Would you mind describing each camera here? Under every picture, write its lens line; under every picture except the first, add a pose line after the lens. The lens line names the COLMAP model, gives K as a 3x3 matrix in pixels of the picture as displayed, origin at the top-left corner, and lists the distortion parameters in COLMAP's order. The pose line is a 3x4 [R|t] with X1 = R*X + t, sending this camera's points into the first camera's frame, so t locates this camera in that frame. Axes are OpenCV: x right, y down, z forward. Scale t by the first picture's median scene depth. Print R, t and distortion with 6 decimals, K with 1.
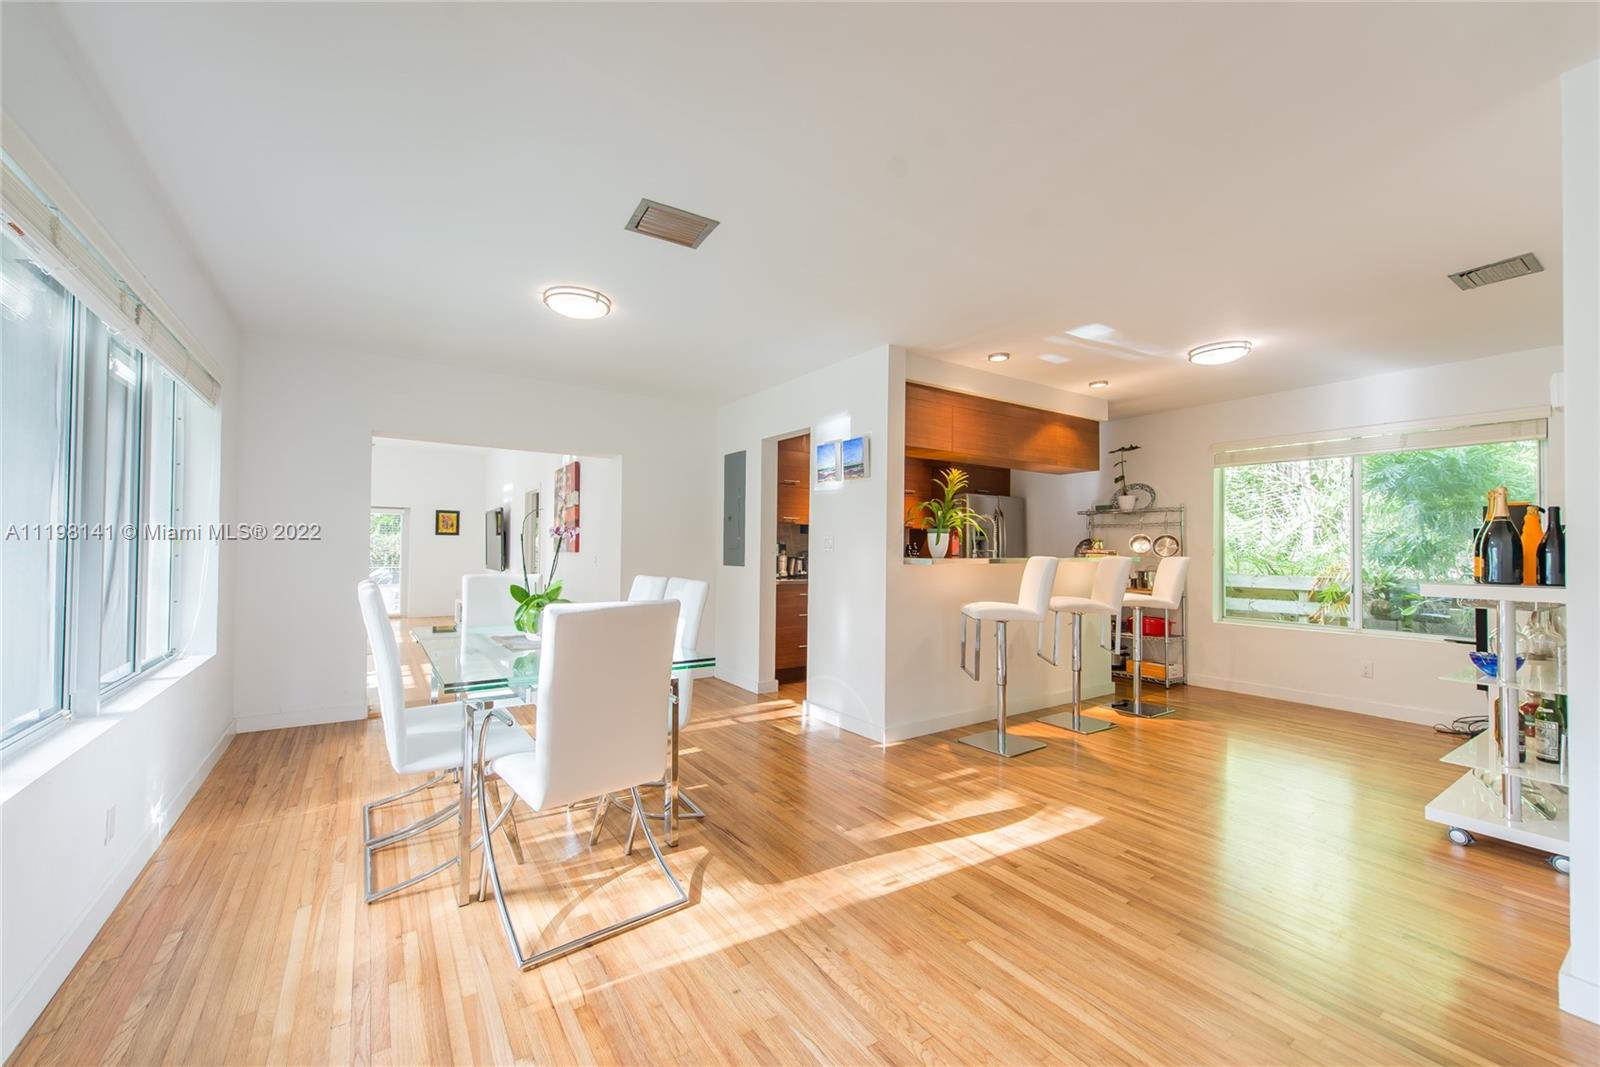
lens RADIAL K [[626.4, 0, 791.9], [0, 626.4, 537.2], [0, 0, 1]] dist [0.012643, -0.004128]
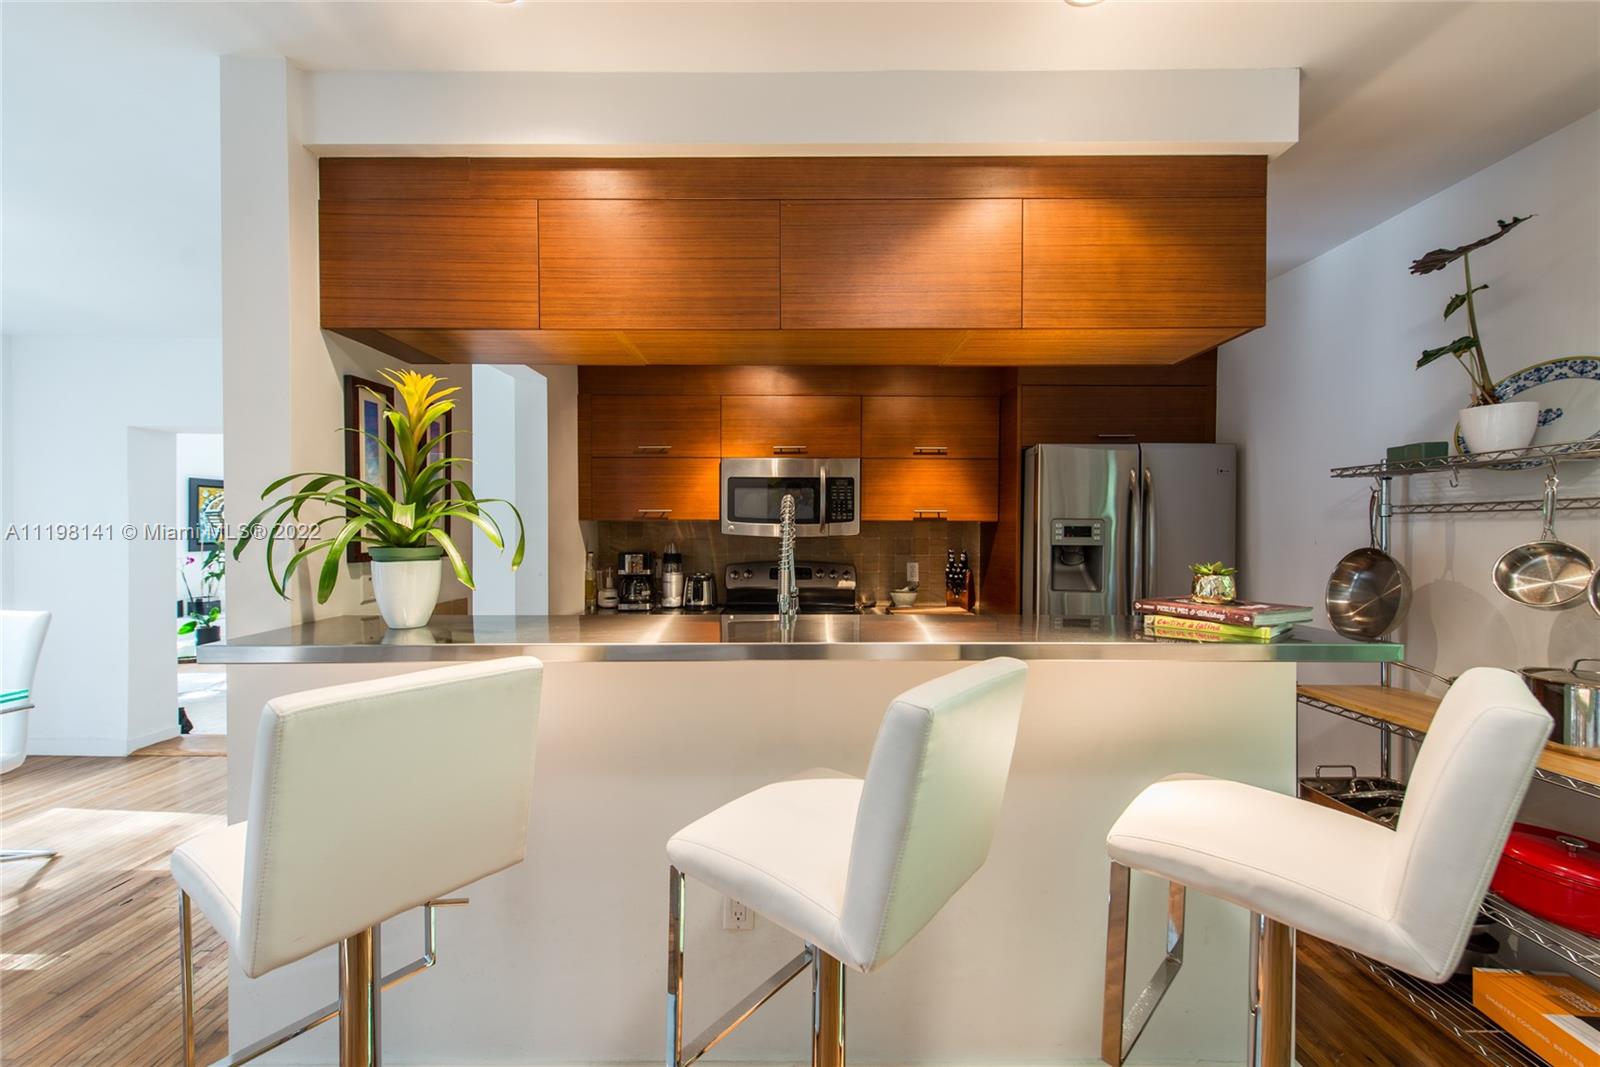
lens RADIAL K [[626.4, 0, 786.4], [0, 626.4, 548.7], [0, 0, 1]] dist [0.012643, -0.004128]
pose [[0.821111, 0.011341, -0.570656, 0.434310], [0.013300, 0.999151, 0.038994, -0.015561], [0.570614, -0.039608, 0.820263, 0.573212]]
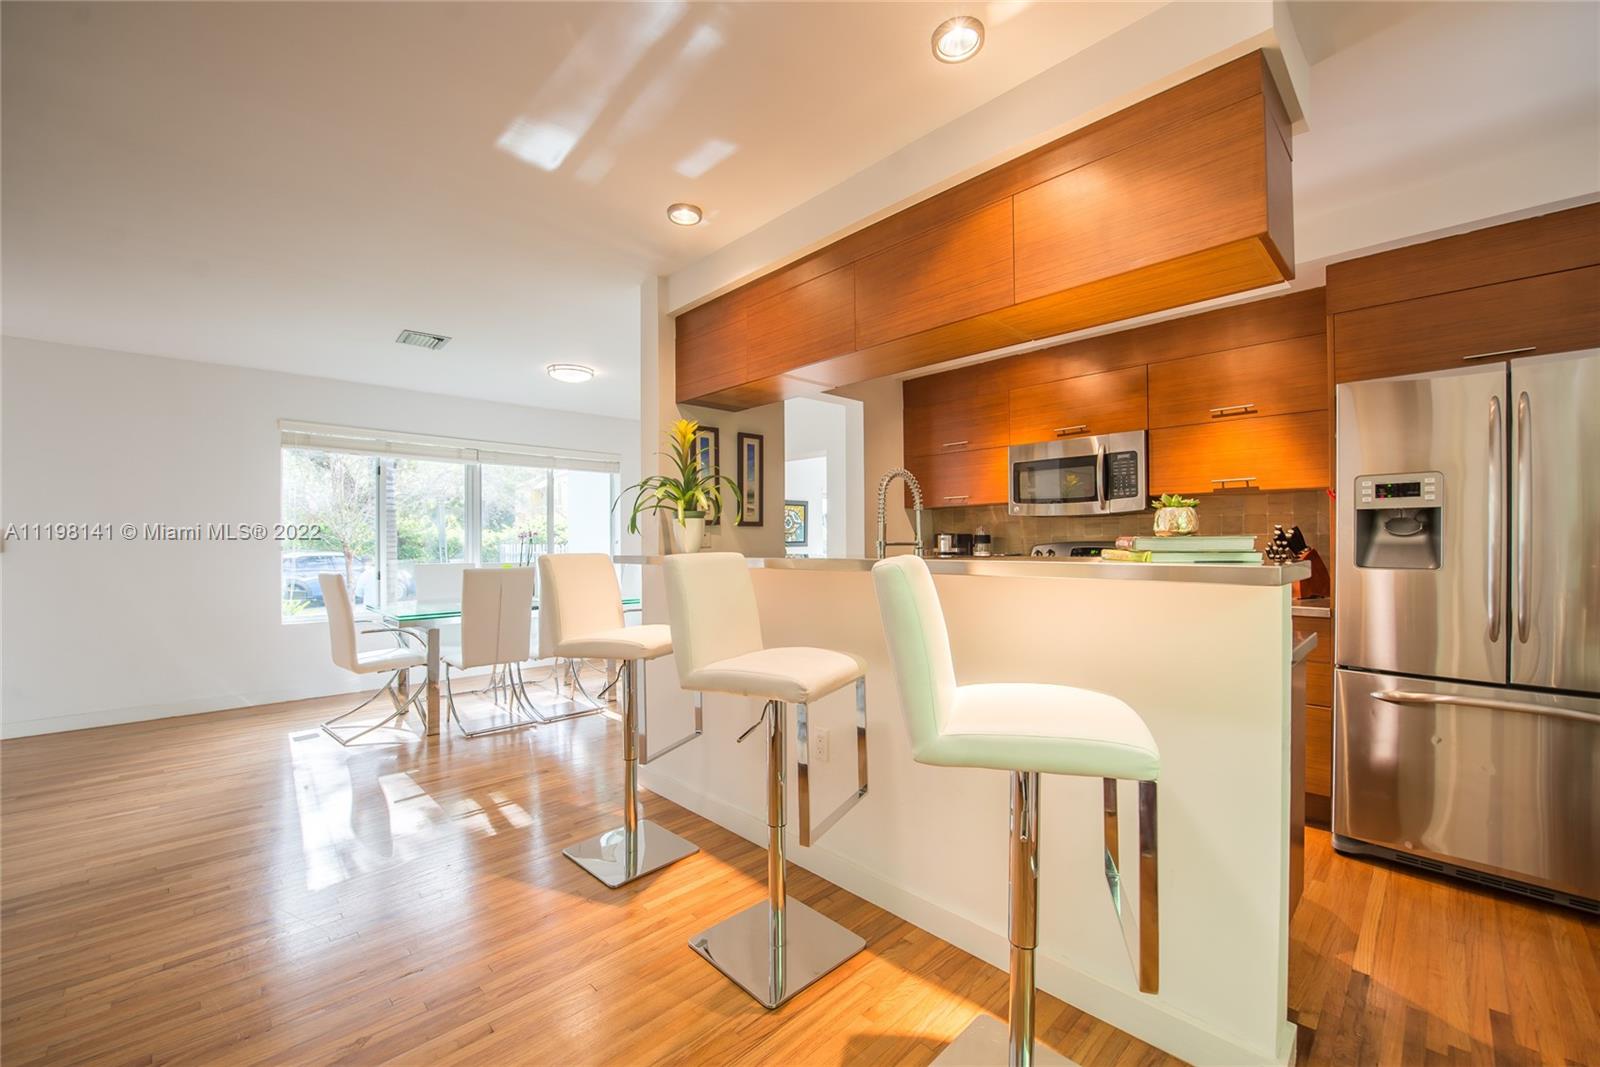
lens RADIAL K [[626.4, 0, 790.1], [0, 626.4, 538.2], [0, 0, 1]] dist [0.012643, -0.004128]
pose [[0.171376, -0.011677, -0.985137, 0.641028], [0.022738, 0.999710, -0.007894, 0.015553], [0.984943, -0.021047, 0.171592, 0.685523]]
